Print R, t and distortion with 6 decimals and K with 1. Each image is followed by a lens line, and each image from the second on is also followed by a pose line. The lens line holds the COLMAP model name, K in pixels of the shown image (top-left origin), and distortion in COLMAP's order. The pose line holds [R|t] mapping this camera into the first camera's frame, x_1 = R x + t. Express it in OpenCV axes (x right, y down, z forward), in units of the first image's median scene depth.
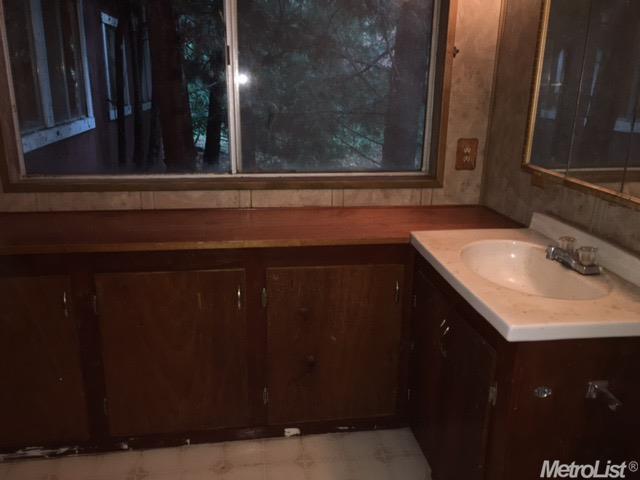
lens RADIAL K [[551.0, 0, 321.6], [0, 551.0, 236.3], [0, 0, 1]] dist [0.053927, 0.003274]
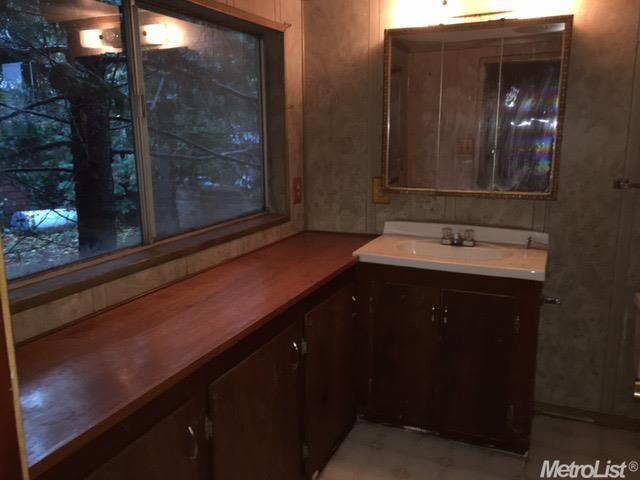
lens RADIAL K [[551.0, 0, 321.8], [0, 551.0, 243.1], [0, 0, 1]] dist [0.053927, 0.003274]
pose [[0.519518, -0.192810, 0.832422, -0.764726], [0.250842, 0.965698, 0.067129, -0.110851], [-0.816811, 0.173932, 0.550062, 0.342180]]
